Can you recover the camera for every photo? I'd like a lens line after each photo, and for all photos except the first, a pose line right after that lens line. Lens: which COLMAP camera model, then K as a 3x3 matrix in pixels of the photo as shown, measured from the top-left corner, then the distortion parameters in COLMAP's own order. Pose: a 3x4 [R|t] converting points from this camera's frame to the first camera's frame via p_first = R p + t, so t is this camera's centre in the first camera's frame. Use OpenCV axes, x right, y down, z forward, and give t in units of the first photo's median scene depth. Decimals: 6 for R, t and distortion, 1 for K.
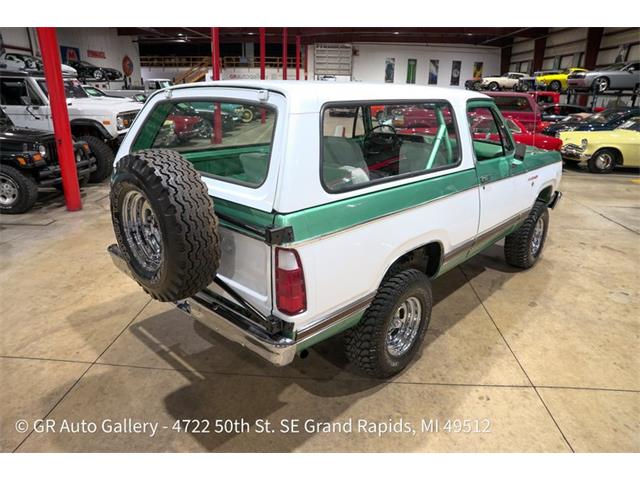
lens RADIAL K [[437.1, 0, 319.8], [0, 437.1, 241.3], [0, 0, 1]] dist [-0.118076, 0.088110]
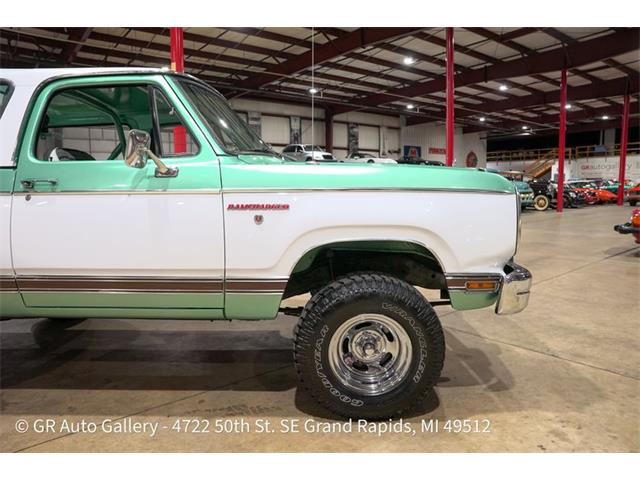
lens RADIAL K [[437.1, 0, 318.9], [0, 437.1, 237.5], [0, 0, 1]] dist [-0.118076, 0.088110]
pose [[0.669566, 0.057076, -0.740557, 0.086856], [-0.225294, 0.965677, -0.129271, -0.006286], [0.707760, 0.253399, 0.659443, 0.069195]]
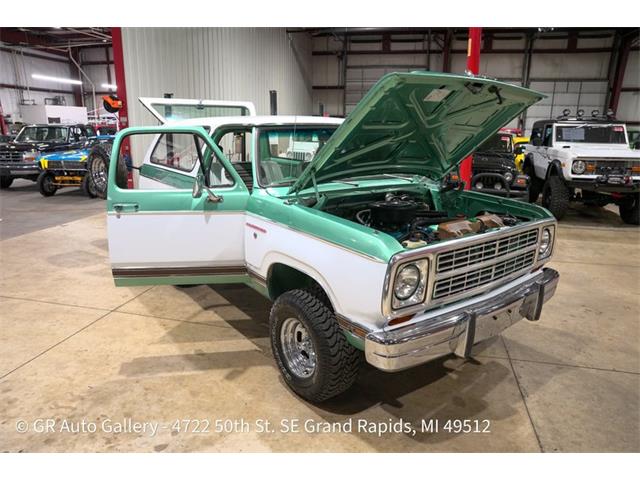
lens RADIAL K [[437.1, 0, 320.6], [0, 437.1, 237.1], [0, 0, 1]] dist [-0.118076, 0.088110]
pose [[-0.166033, 0.223263, -0.960514, 0.114876], [-0.348904, 0.897728, 0.268980, -0.035620], [0.922333, 0.379787, -0.071156, 0.110265]]
